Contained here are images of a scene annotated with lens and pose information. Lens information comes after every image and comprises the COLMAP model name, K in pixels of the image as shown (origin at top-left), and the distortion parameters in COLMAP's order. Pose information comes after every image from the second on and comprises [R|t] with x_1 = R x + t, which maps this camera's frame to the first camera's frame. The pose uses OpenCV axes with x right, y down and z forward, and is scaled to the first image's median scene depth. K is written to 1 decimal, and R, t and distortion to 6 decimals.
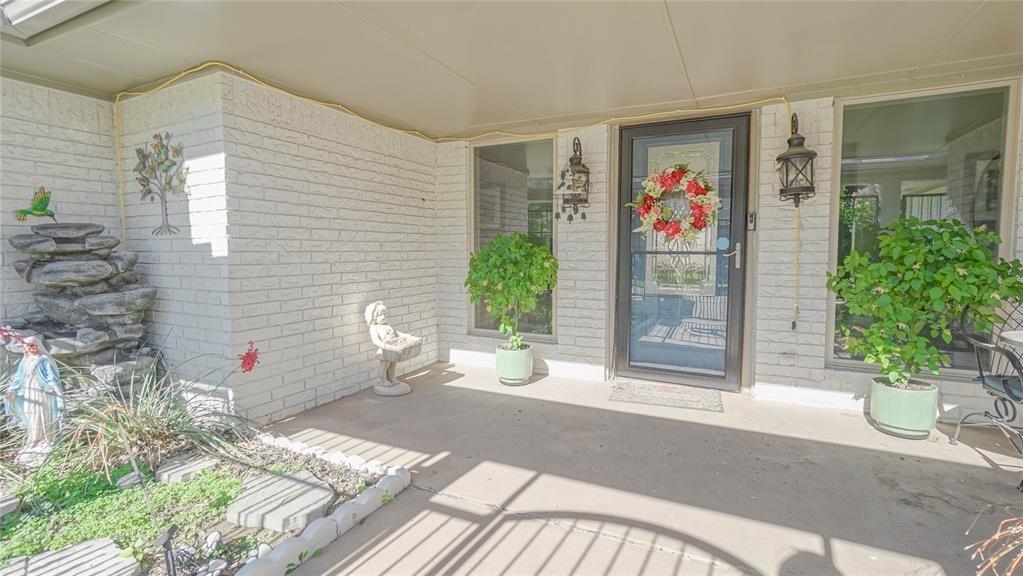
lens RADIAL K [[463.5, 0, 504.8], [0, 463.5, 278.7], [0, 0, 1]] dist [-0.020932, 0.013620]
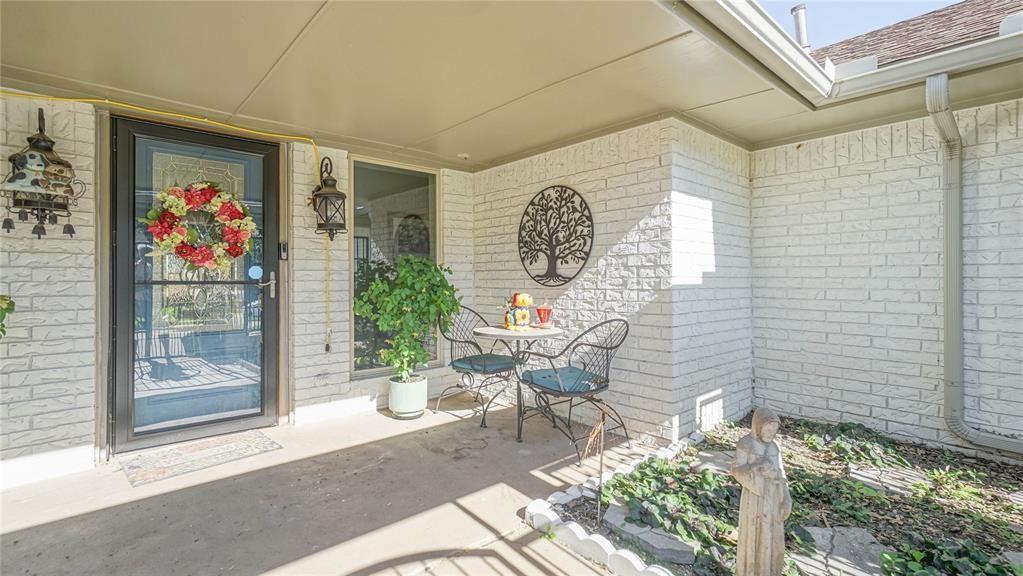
lens RADIAL K [[463.5, 0, 504.8], [0, 463.5, 278.7], [0, 0, 1]] dist [-0.020932, 0.013620]
pose [[0.377300, -0.001399, 0.926090, -0.220210], [0.059570, 0.997965, -0.022762, -0.011475], [-0.924173, 0.063755, 0.376615, 0.173192]]
